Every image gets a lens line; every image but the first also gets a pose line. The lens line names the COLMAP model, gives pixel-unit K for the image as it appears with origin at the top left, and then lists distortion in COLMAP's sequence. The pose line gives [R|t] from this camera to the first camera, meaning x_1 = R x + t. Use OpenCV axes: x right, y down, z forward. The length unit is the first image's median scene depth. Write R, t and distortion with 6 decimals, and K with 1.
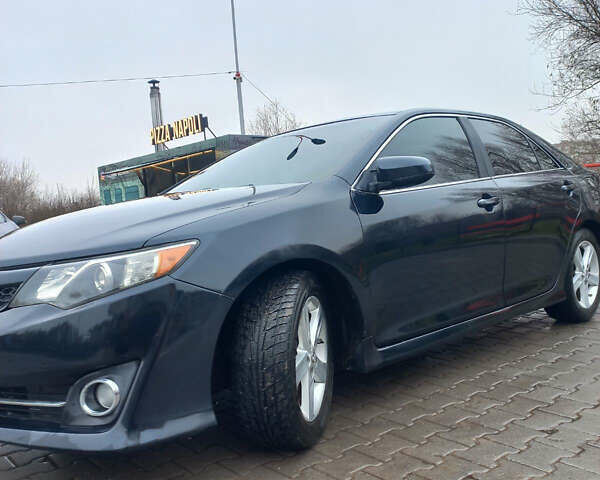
lens RADIAL K [[563.7, 0, 300.0], [0, 563.7, 240.0], [0, 0, 1]] dist [0.111650, -0.163189]
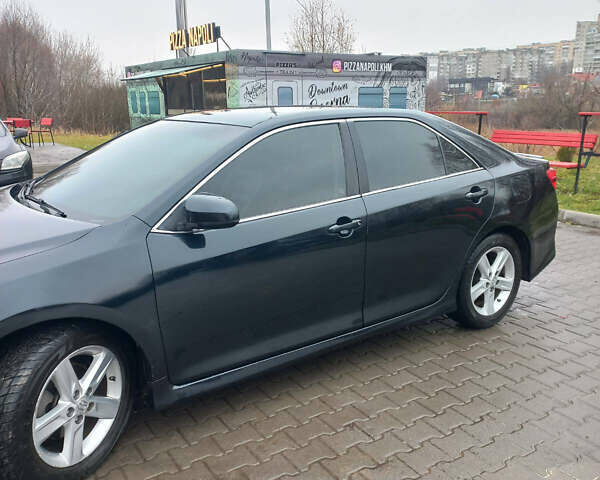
lens RADIAL K [[563.7, 0, 300.0], [0, 563.7, 240.0], [0, 0, 1]] dist [0.111650, -0.163189]
pose [[0.991408, 0.084918, -0.099493, 0.094611], [-0.064570, 0.979202, 0.192337, -0.059521], [0.113757, -0.184260, 0.976272, 0.017681]]
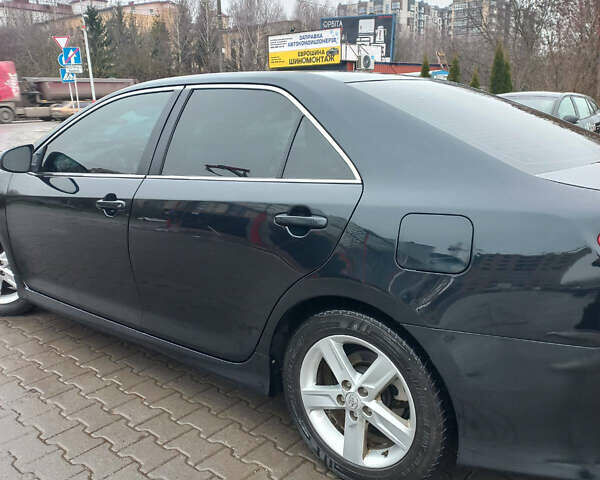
lens RADIAL K [[563.7, 0, 300.0], [0, 563.7, 240.0], [0, 0, 1]] dist [0.111650, -0.163189]
pose [[0.155140, 0.295256, -0.942738, 0.321841], [-0.054856, 0.955395, 0.290193, -0.075031], [0.986368, 0.006694, 0.164417, 0.306987]]
